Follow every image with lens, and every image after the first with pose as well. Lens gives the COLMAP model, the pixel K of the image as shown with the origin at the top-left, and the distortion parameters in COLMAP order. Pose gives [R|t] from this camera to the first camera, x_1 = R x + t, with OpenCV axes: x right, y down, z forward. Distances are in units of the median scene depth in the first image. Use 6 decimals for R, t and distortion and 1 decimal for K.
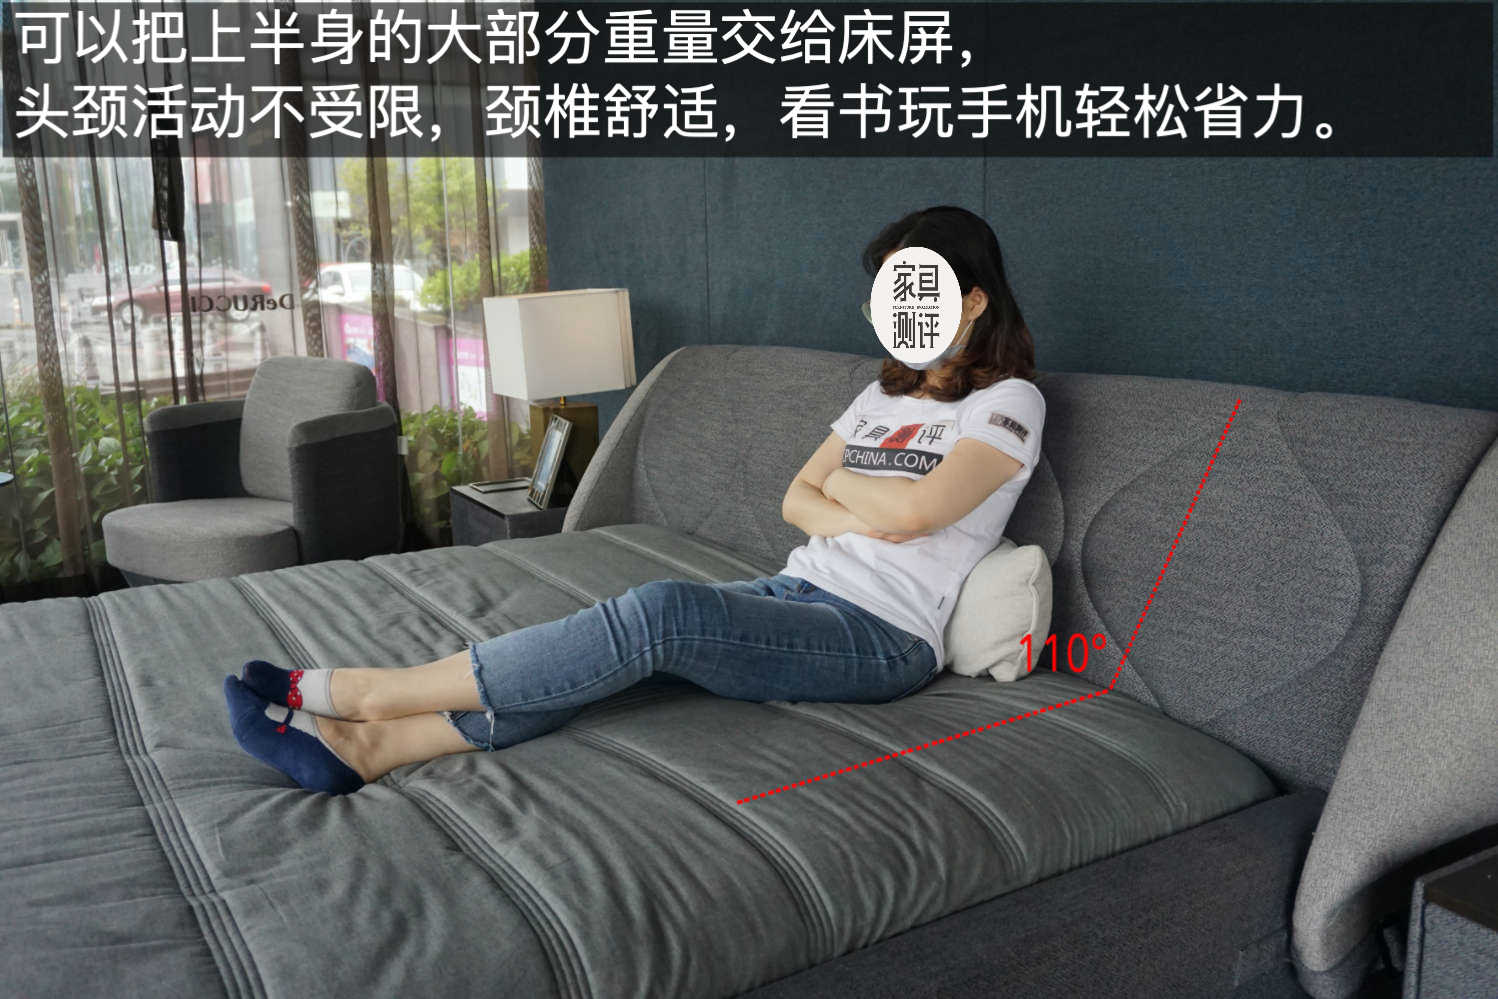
lens RADIAL K [[1278.5, 0, 749.0], [0, 1278.5, 499.5], [0, 0, 1]] dist [-0.017757, -0.005754]
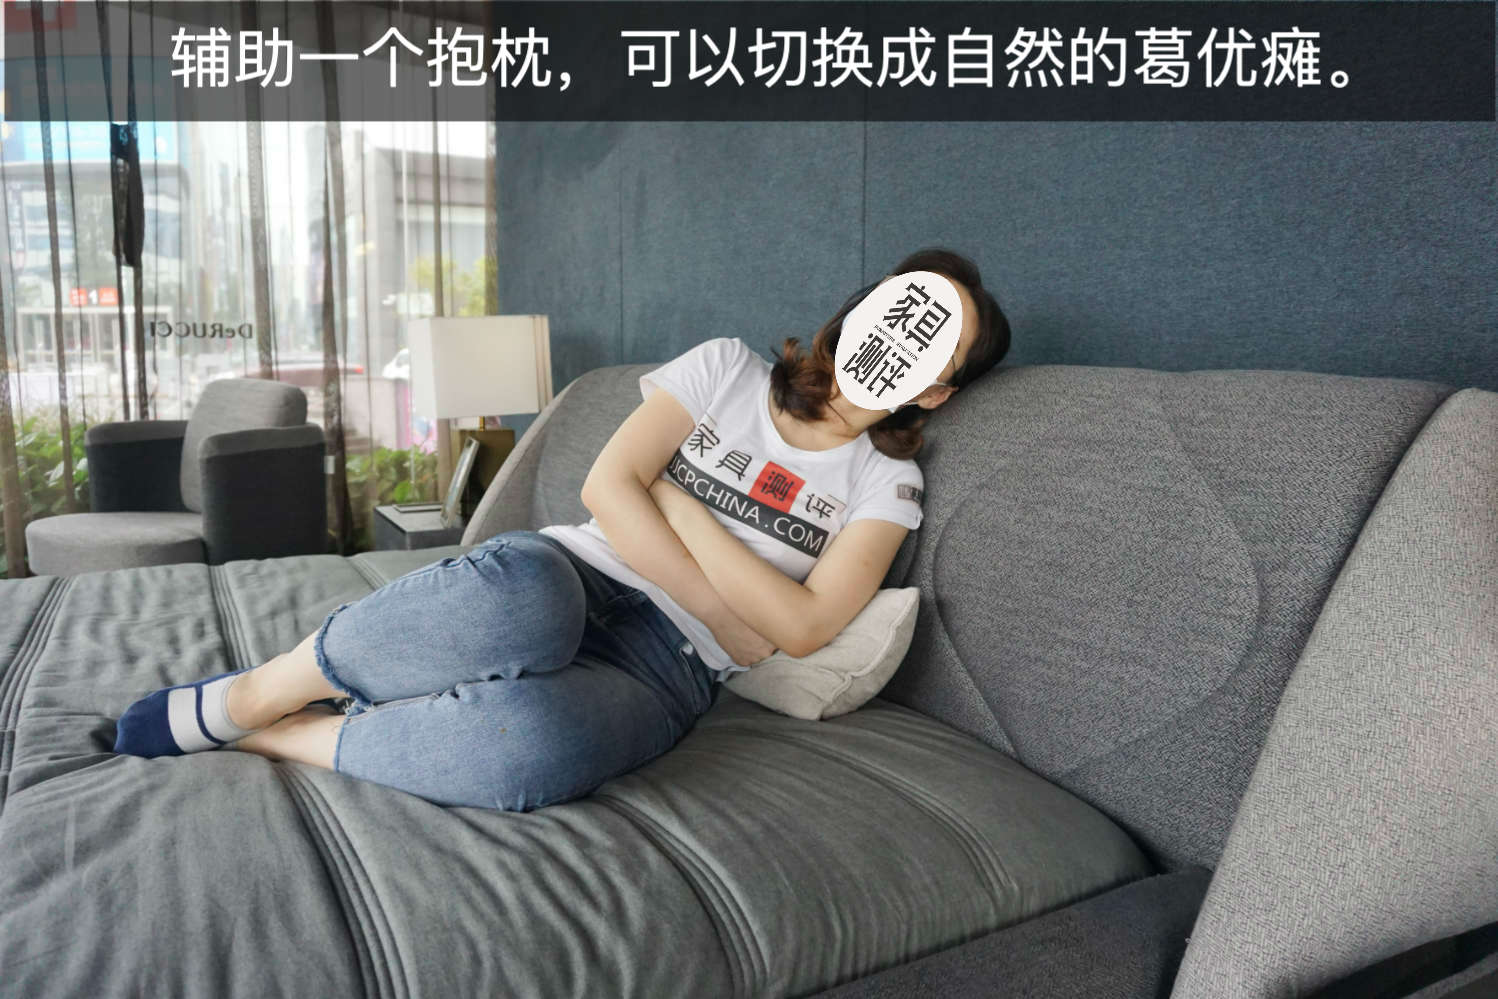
lens RADIAL K [[1052.9, 0, 749.0], [0, 1052.9, 499.5], [0, 0, 1]] dist [-0.082940, 0.066649]
pose [[0.999317, 0.027094, -0.025114, 0.184563], [-0.028518, 0.997899, -0.058174, 0.051287], [0.023485, 0.058851, 0.997991, 0.360846]]
